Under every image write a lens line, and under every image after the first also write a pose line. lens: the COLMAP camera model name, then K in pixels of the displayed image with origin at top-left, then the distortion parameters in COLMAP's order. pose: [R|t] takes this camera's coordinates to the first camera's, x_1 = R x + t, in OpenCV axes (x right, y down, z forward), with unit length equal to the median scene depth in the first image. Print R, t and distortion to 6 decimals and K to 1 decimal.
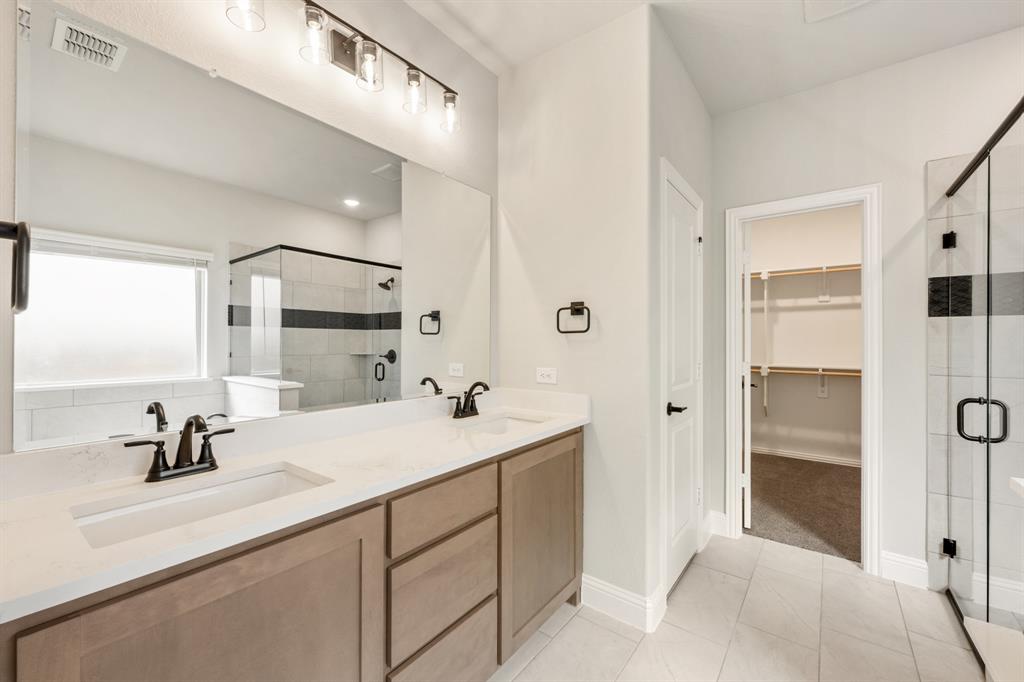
lens RADIAL K [[410.8, 0, 512.5], [0, 410.8, 337.8], [0, 0, 1]] dist [-0.001466, -0.000011]
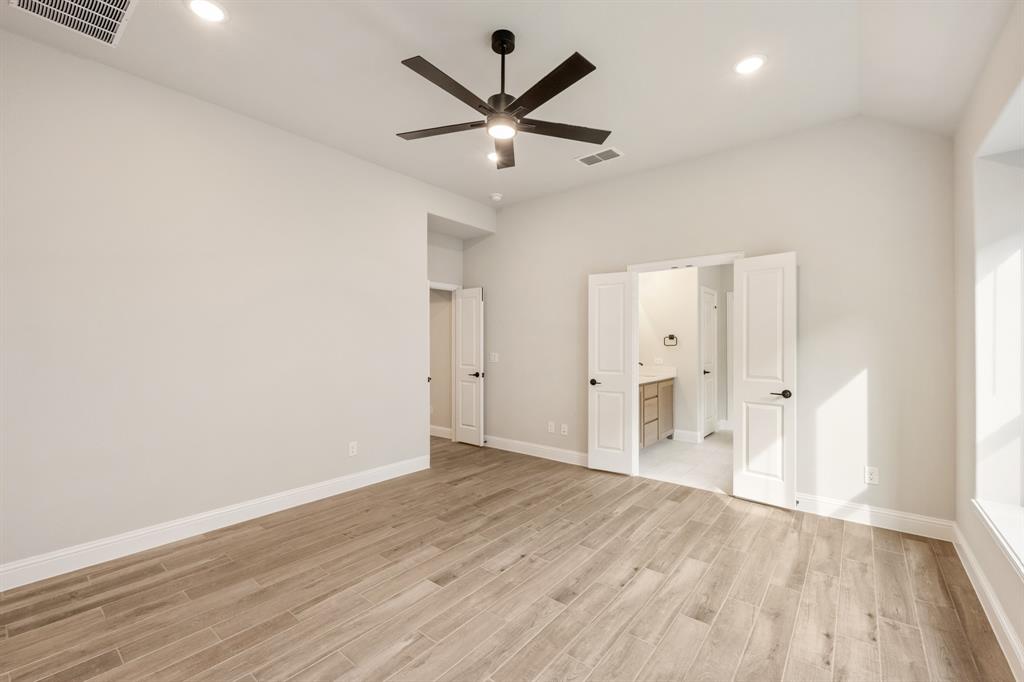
lens RADIAL K [[410.8, 0, 512.5], [0, 410.8, 337.8], [0, 0, 1]] dist [-0.001466, -0.000011]
pose [[0.998909, -0.001779, -0.046660, -0.831299], [0.001704, 0.999997, -0.001657, -0.064598], [0.046663, 0.001576, 0.998909, -1.948452]]
